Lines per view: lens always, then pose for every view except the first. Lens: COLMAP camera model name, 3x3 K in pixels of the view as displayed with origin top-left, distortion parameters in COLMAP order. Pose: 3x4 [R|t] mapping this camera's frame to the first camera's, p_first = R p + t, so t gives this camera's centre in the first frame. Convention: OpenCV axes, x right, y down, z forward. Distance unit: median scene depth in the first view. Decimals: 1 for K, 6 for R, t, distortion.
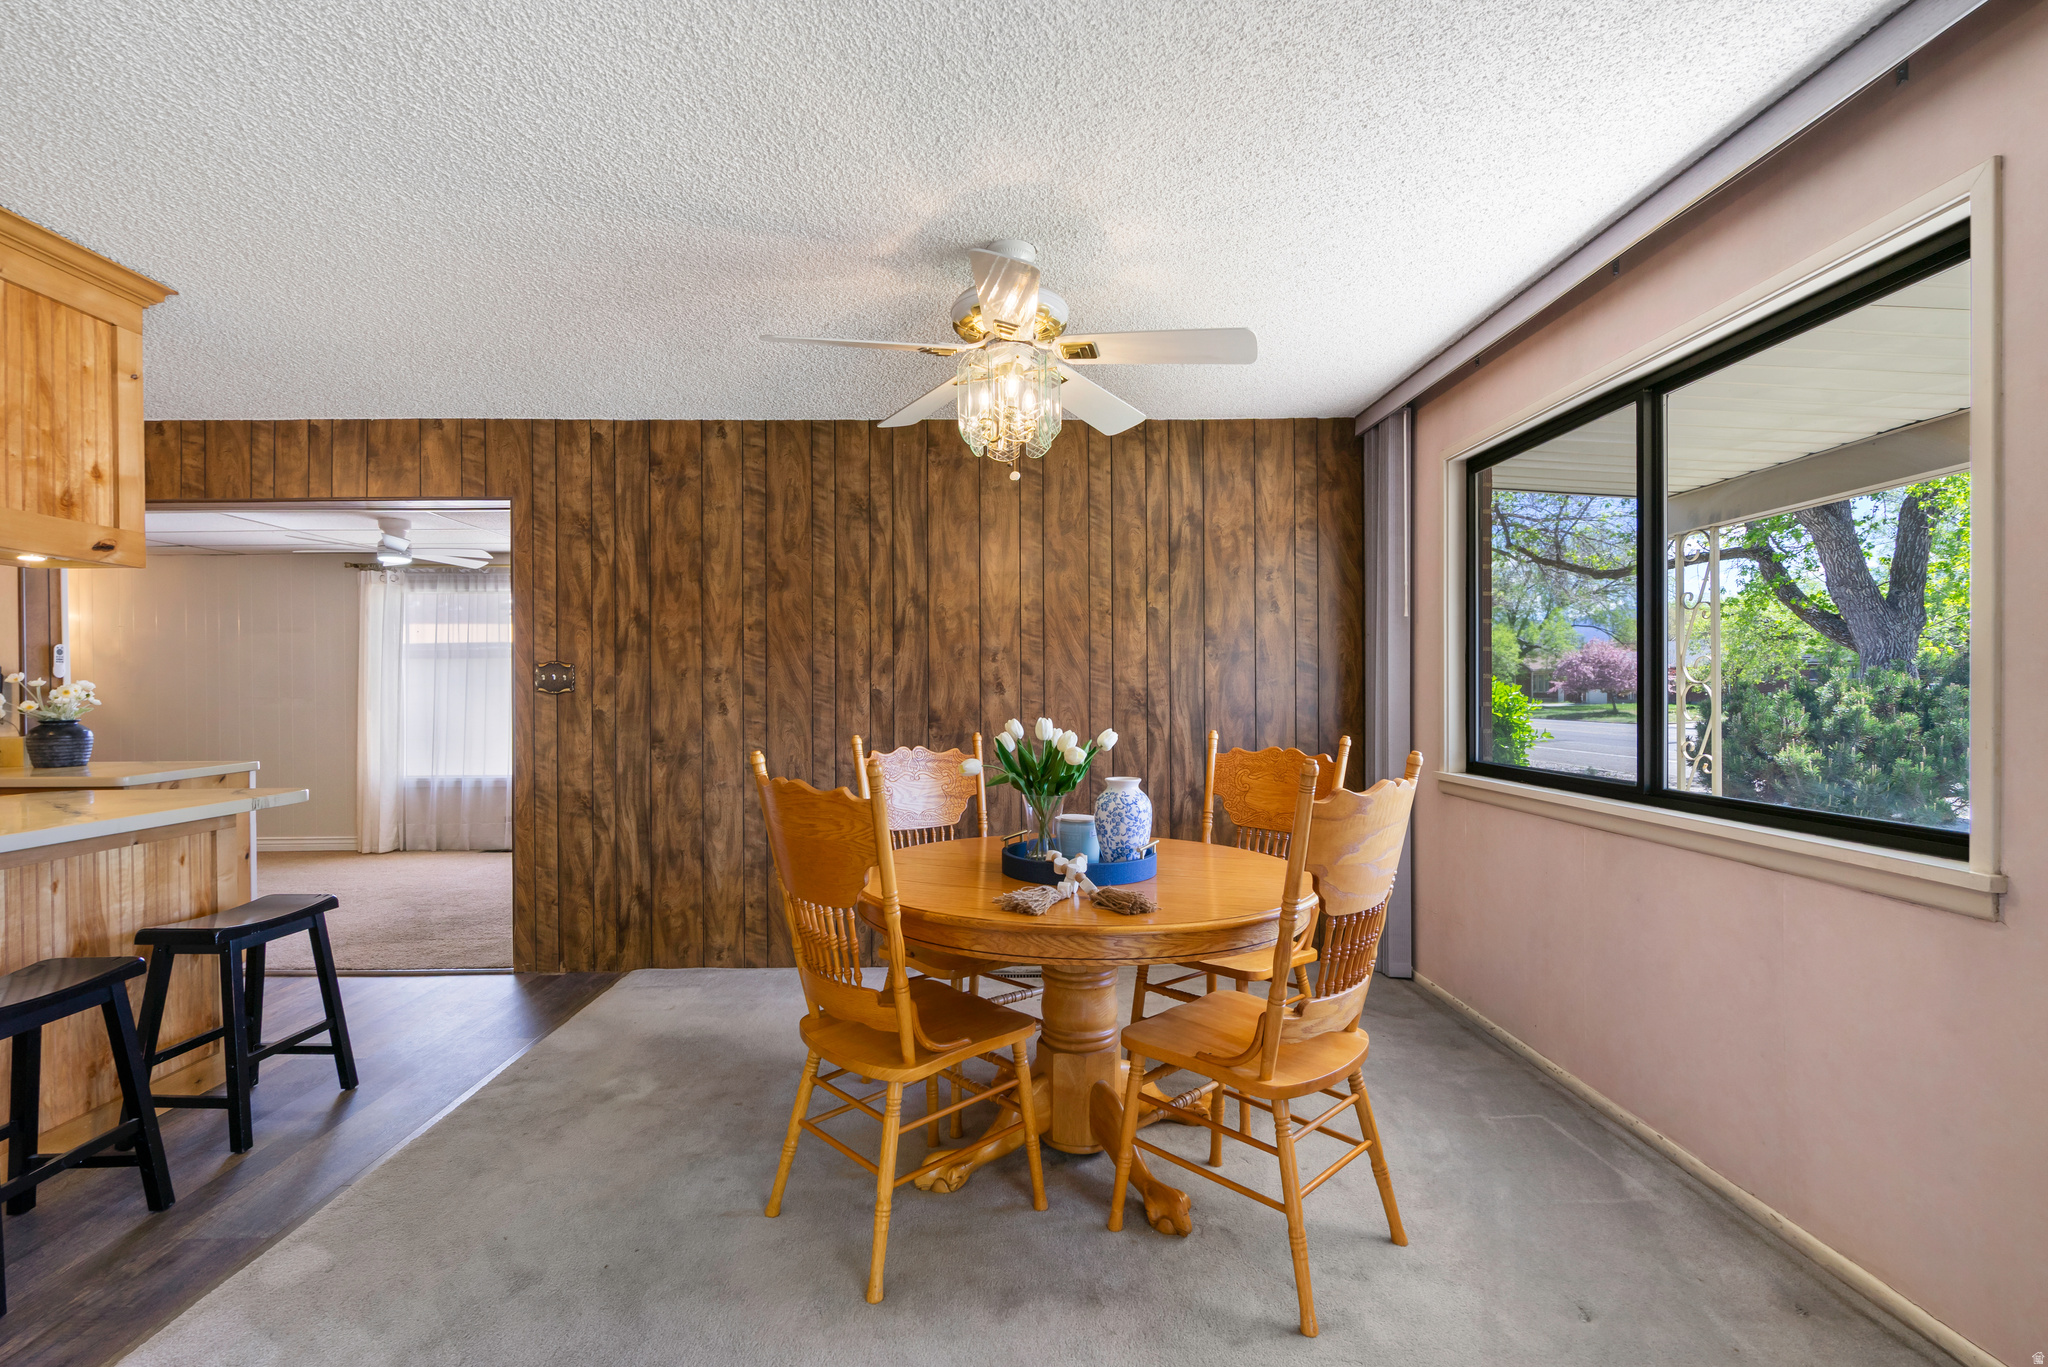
lens RADIAL K [[912.9, 0, 1018.8], [0, 912.9, 695.5], [0, 0, 1]] dist [-0.000860, 0.000060]
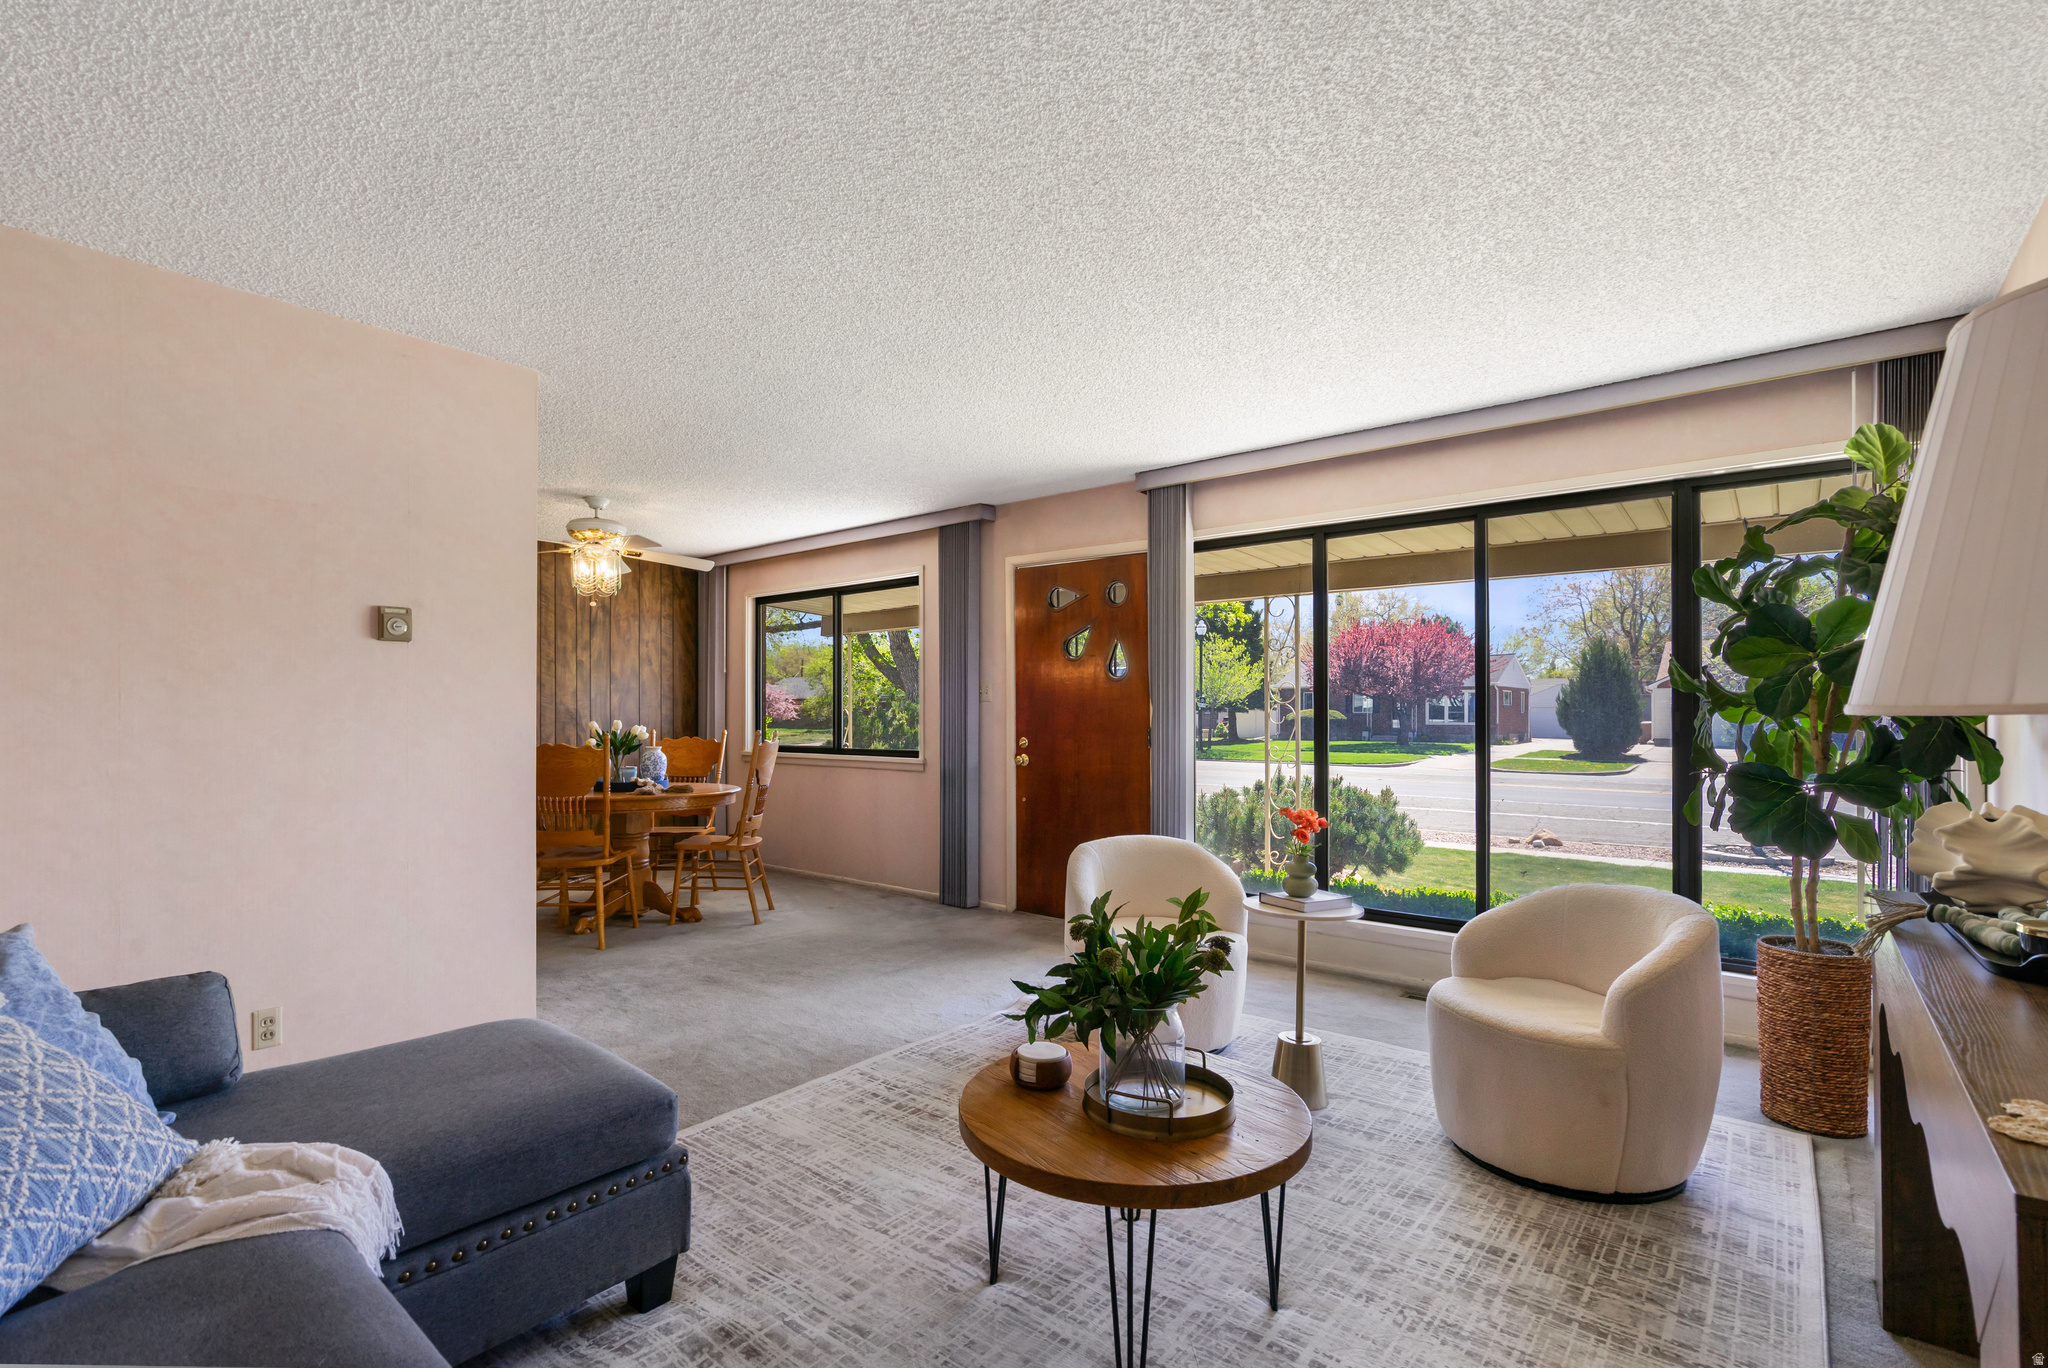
lens RADIAL K [[941.5, 0, 1024.0], [0, 941.5, 684.0], [0, 0, 1]] dist [-0.003723, 0.000144]
pose [[0.648195, 0.028277, 0.760949, -0.622619], [0.002412, 0.999229, -0.039185, 0.015844], [-0.761471, 0.027235, 0.647627, -0.705279]]
